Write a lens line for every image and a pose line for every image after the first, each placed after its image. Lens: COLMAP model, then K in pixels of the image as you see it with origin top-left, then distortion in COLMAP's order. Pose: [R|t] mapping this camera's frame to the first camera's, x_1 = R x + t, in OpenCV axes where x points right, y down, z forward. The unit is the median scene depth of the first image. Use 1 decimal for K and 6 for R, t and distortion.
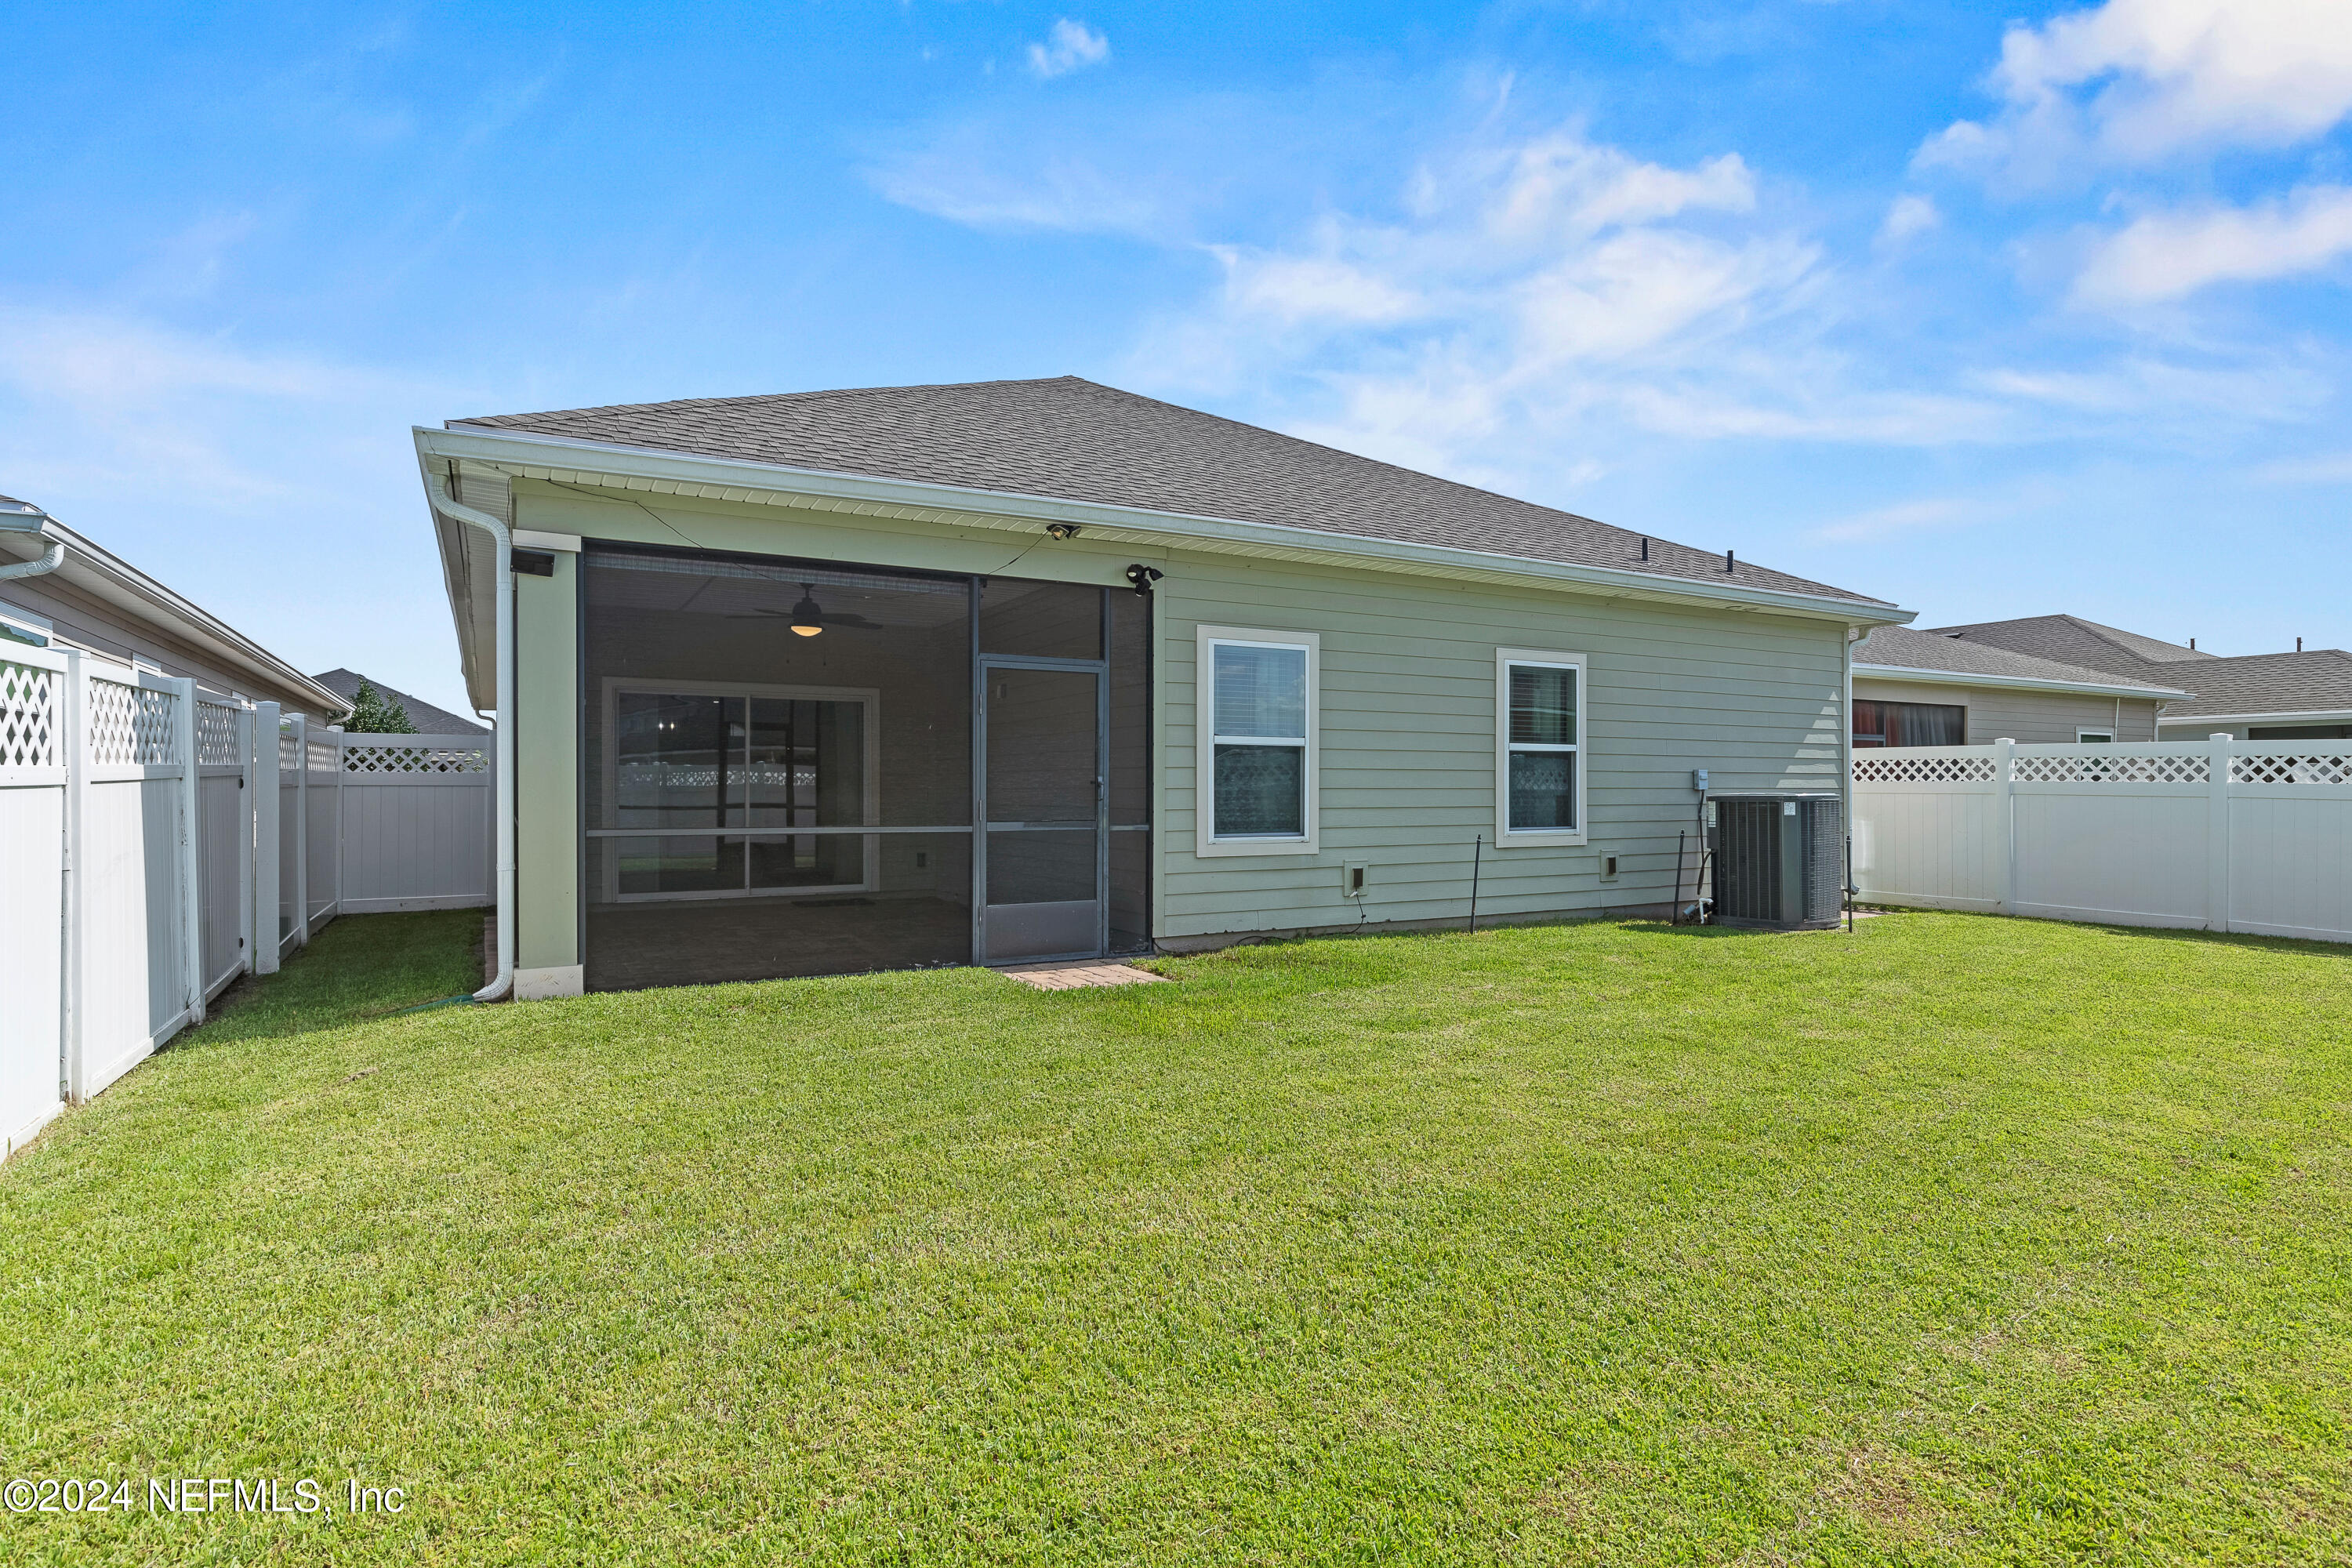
lens RADIAL K [[1197.4, 0, 1176.0], [0, 1197.4, 784.0], [0, 0, 1]] dist [0.010015, -0.000479]
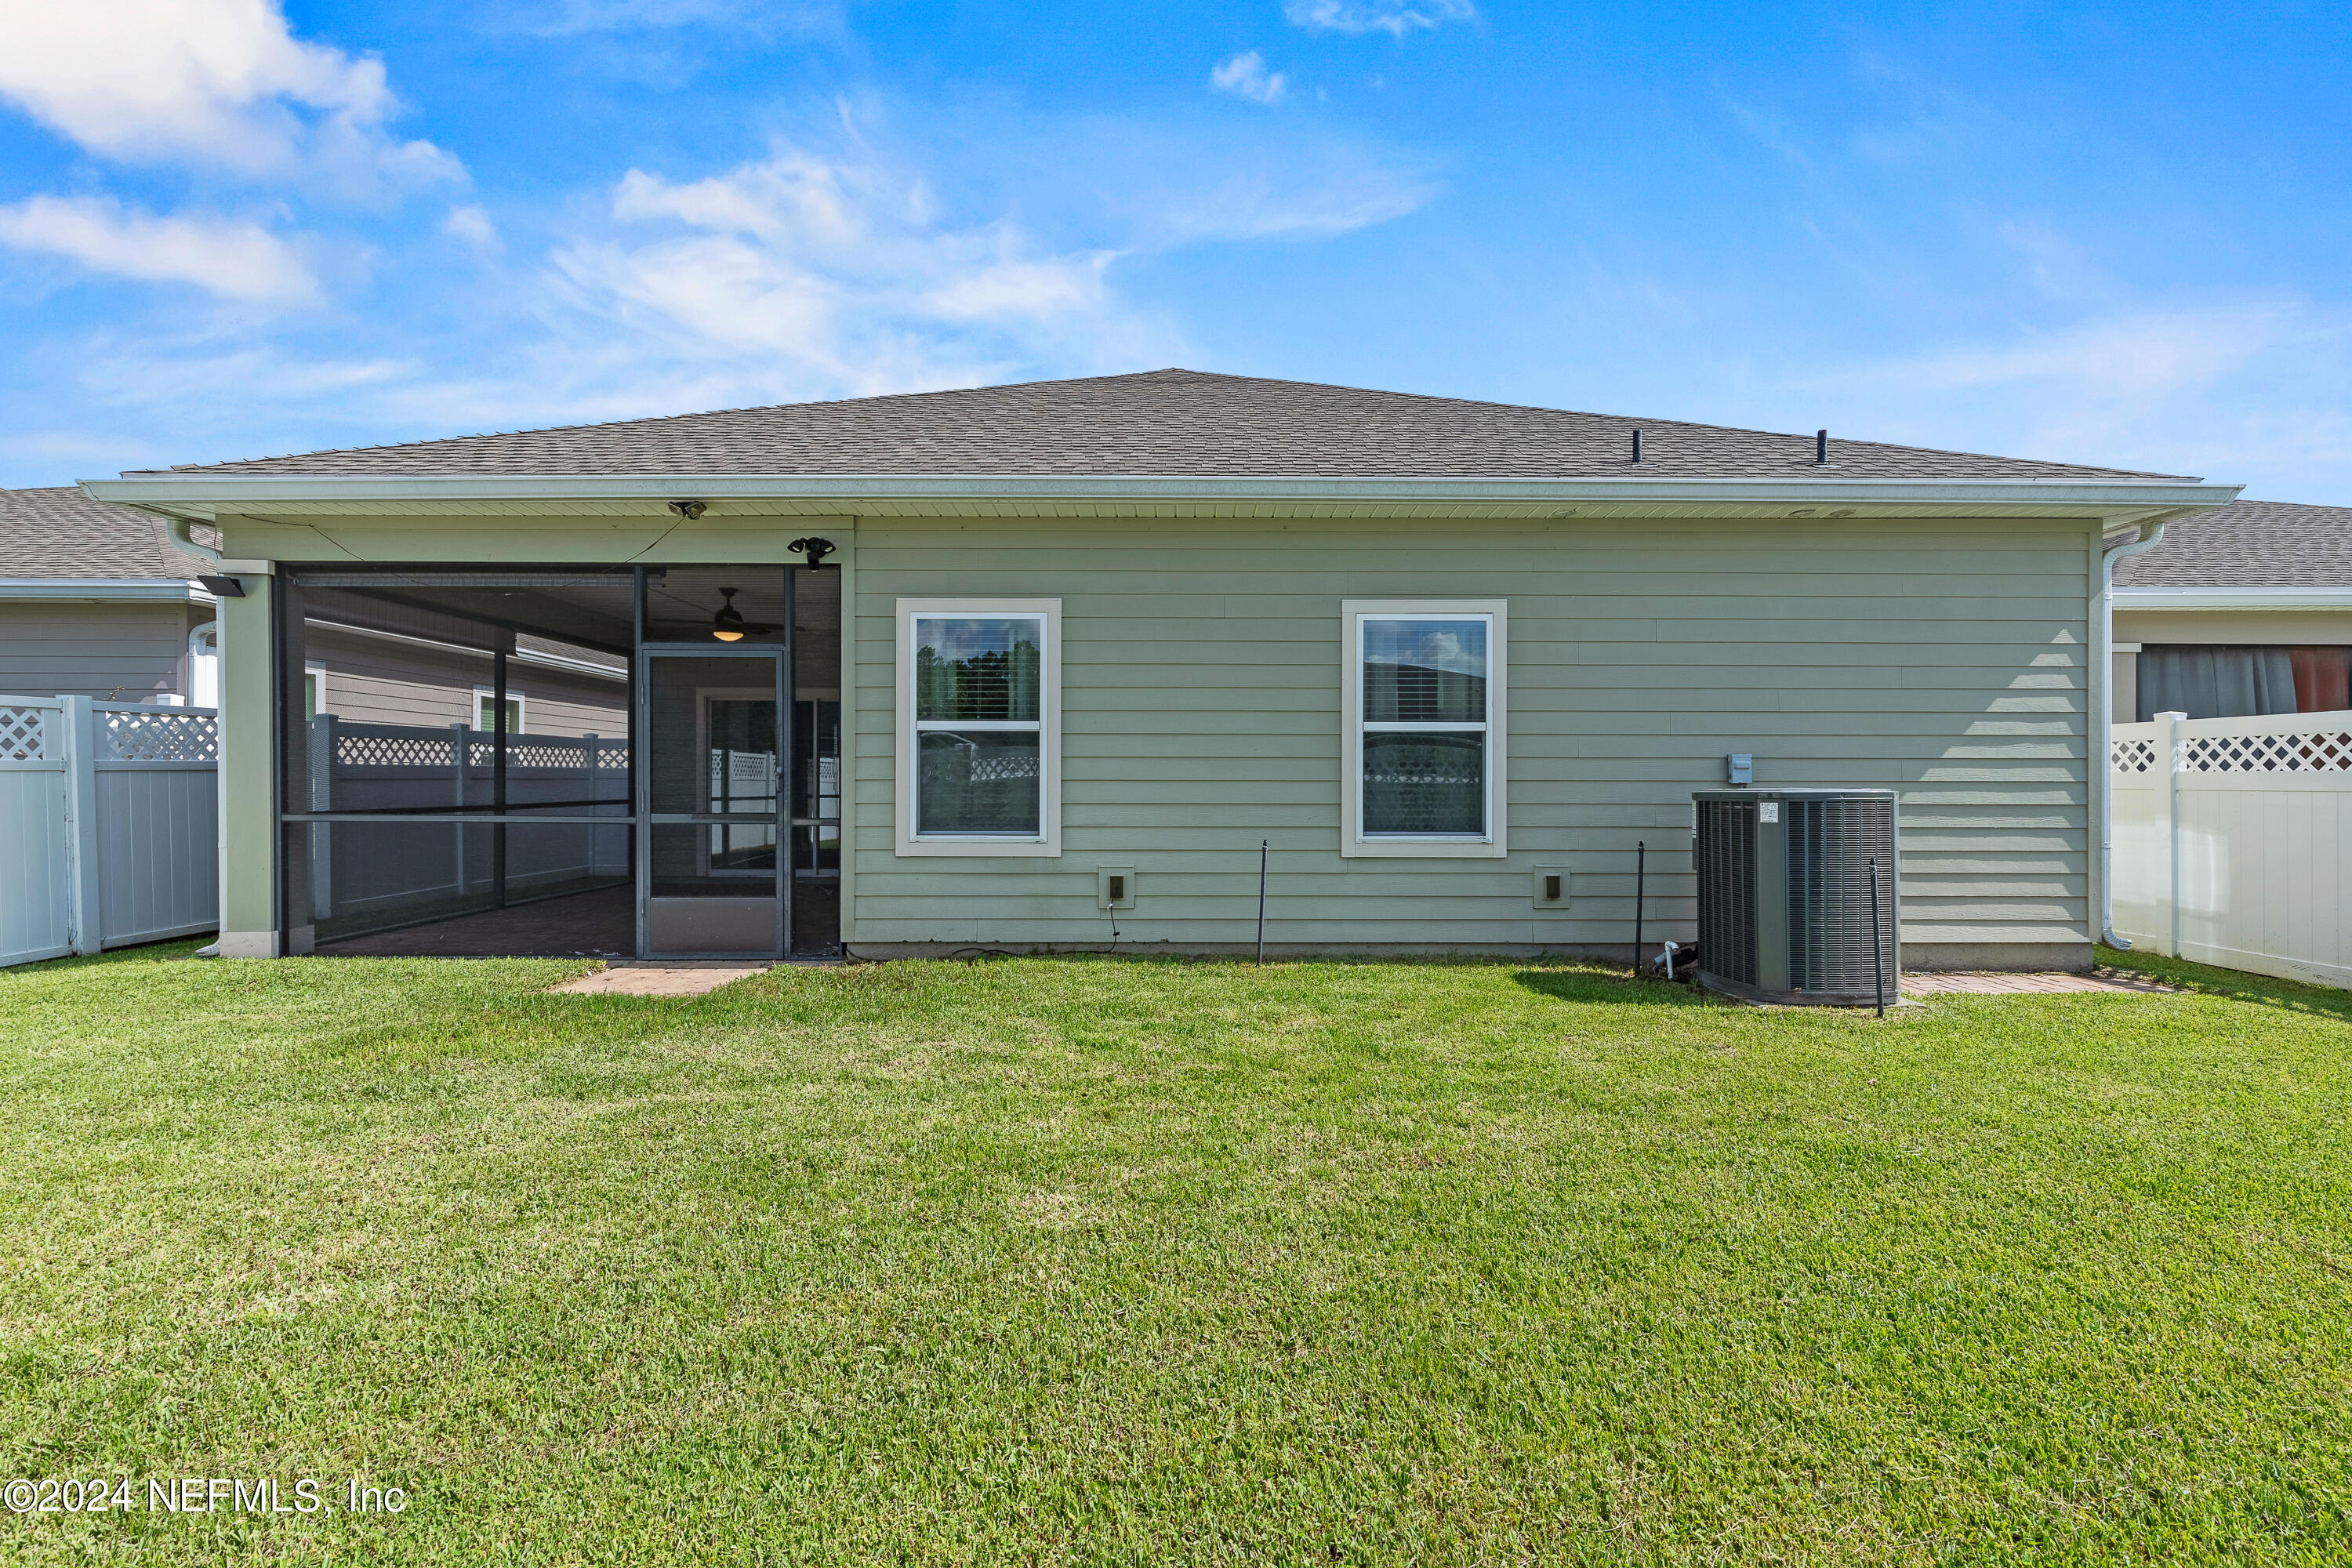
lens RADIAL K [[1136.4, 0, 1176.0], [0, 1136.4, 784.0], [0, 0, 1]] dist [0.012399, -0.000326]
pose [[0.874839, 0.003479, -0.484401, 0.530779], [-0.000287, 0.999978, 0.006664, 0.000829], [0.484414, -0.005691, 0.874821, 0.303532]]
